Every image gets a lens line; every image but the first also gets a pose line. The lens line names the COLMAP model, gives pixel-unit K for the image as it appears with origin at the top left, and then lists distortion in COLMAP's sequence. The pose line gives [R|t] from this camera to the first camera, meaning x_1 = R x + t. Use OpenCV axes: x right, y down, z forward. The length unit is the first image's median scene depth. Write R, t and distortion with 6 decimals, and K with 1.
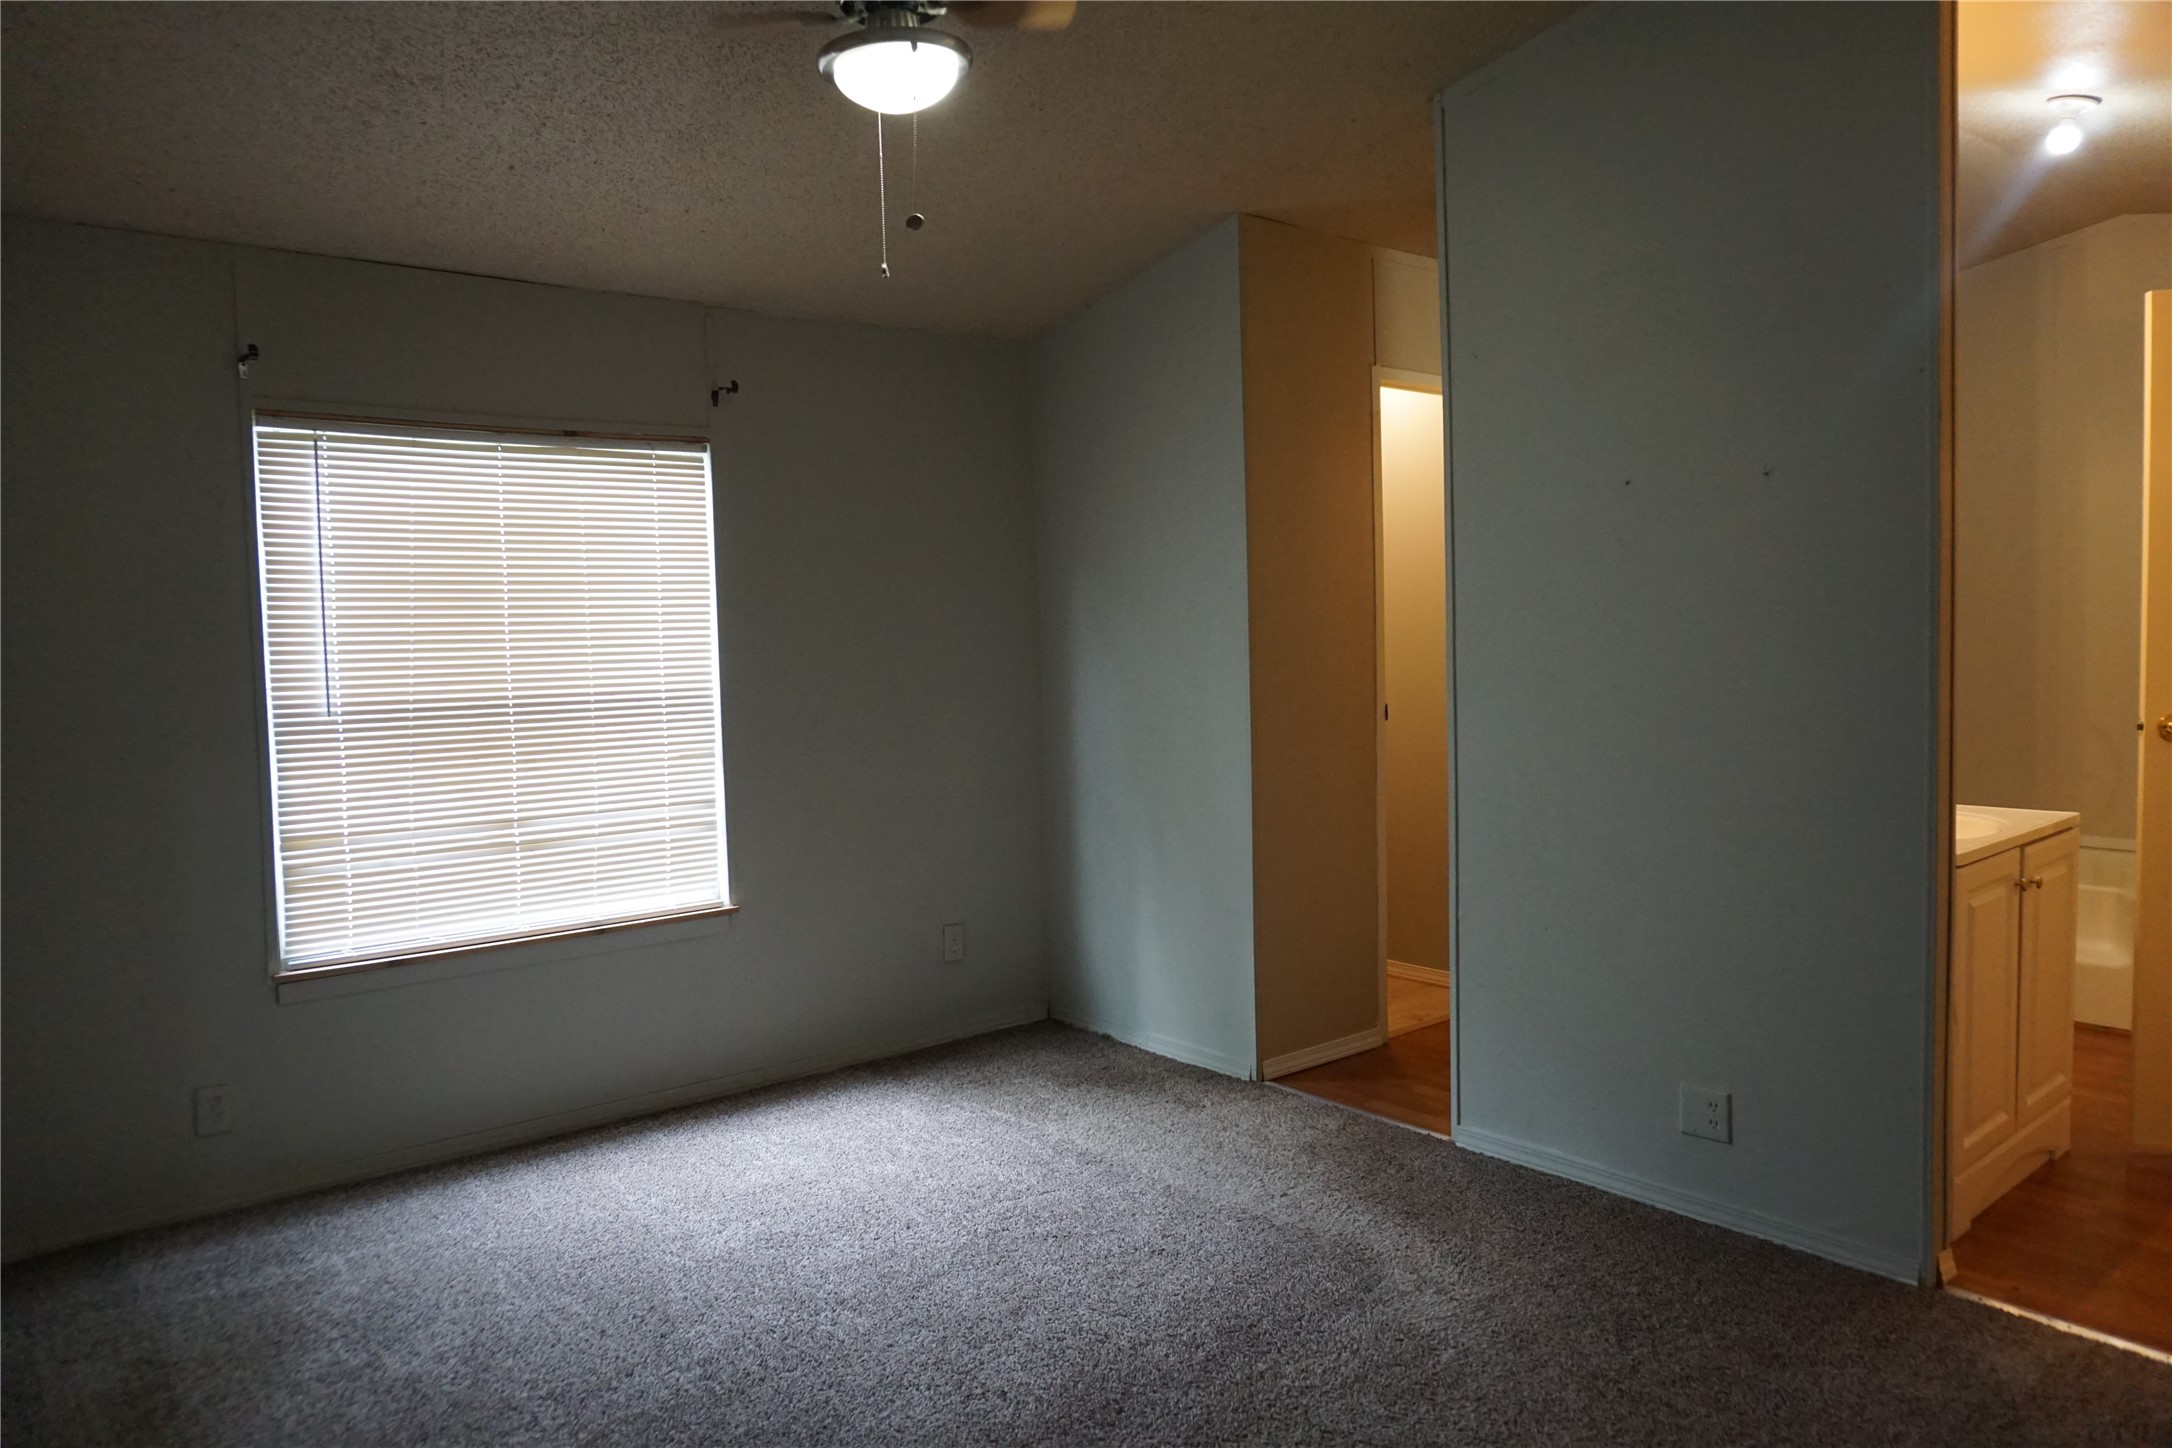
lens RADIAL K [[1491.7, 0, 1086.0], [0, 1491.7, 724.0], [0, 0, 1]] dist [-0.046811, 0.034059]
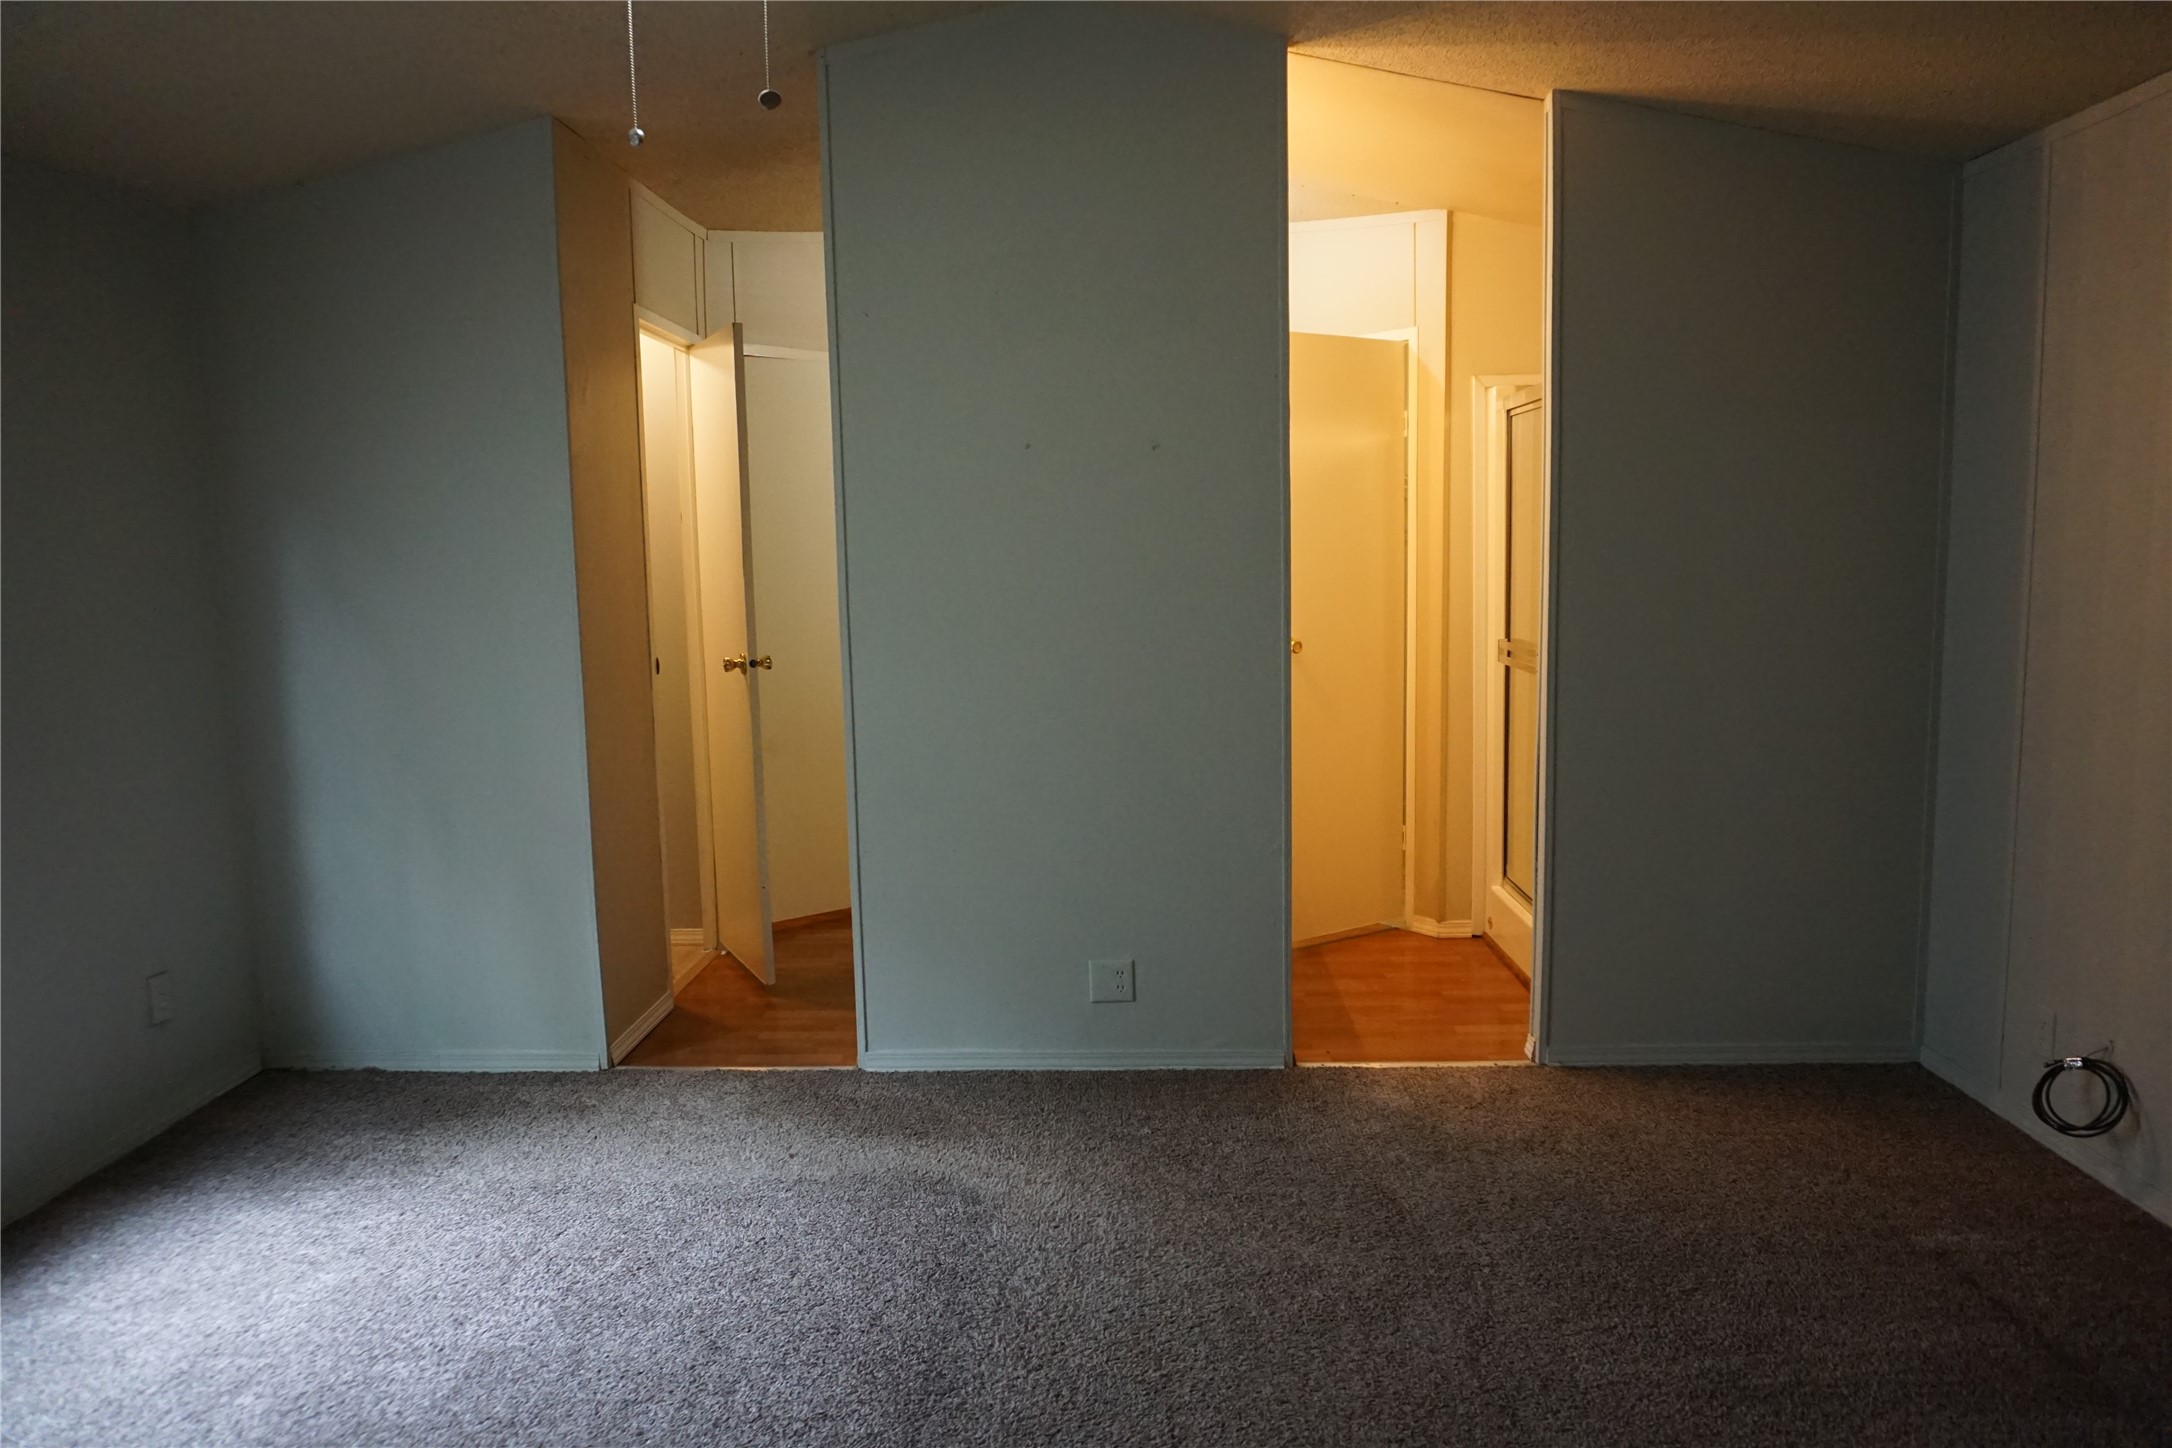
lens RADIAL K [[1491.7, 0, 1086.0], [0, 1491.7, 724.0], [0, 0, 1]] dist [-0.046811, 0.034059]
pose [[0.659906, -0.079812, 0.747097, -0.421262], [0.055746, 0.996802, 0.057248, -0.012639], [-0.749277, 0.003869, 0.662245, 0.188854]]
